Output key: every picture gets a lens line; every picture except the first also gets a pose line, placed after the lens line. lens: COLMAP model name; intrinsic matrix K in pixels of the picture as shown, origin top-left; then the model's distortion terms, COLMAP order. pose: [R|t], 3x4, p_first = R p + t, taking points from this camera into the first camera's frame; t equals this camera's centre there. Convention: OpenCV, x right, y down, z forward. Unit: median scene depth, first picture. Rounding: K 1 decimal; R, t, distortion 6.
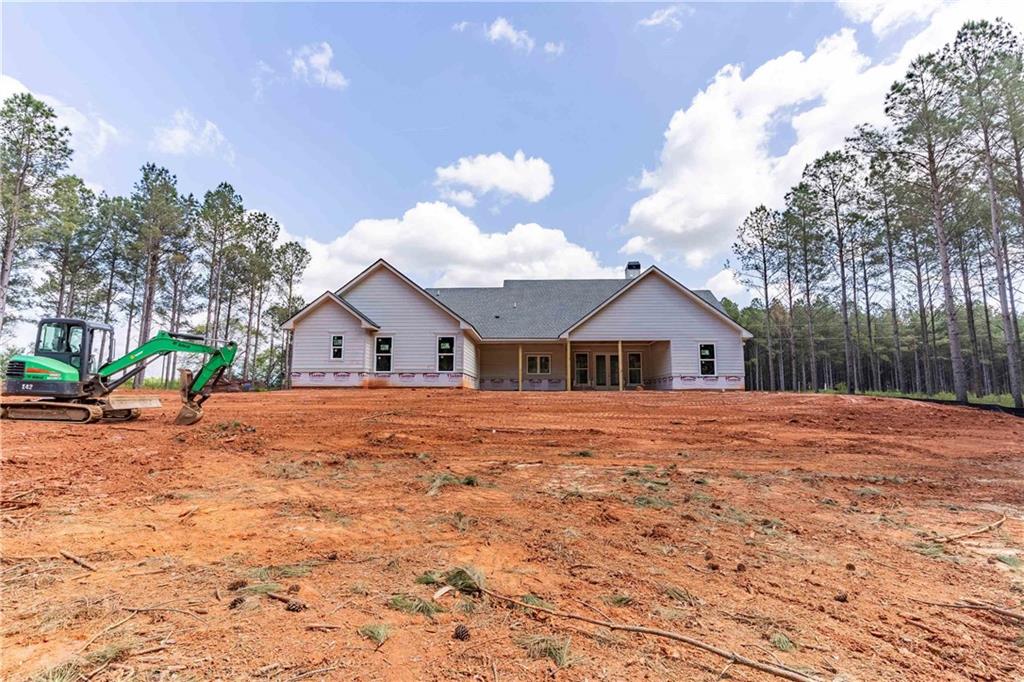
lens RADIAL K [[488.6, 0, 509.8], [0, 488.6, 337.8], [0, 0, 1]] dist [-0.002588, -0.000138]
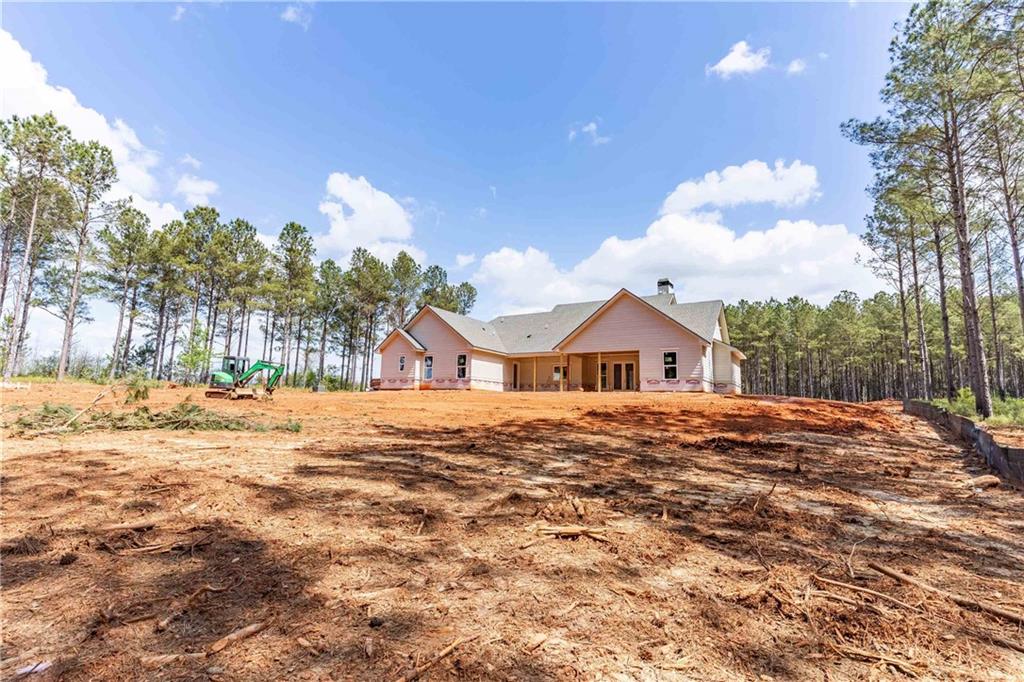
lens RADIAL K [[488.6, 0, 522.0], [0, 488.6, 344.2], [0, 0, 1]] dist [-0.002588, -0.000138]
pose [[0.879314, -0.046053, -0.474010, 0.643695], [0.039221, 0.998935, -0.024297, 0.008975], [0.474624, 0.002773, 0.880184, -0.170773]]
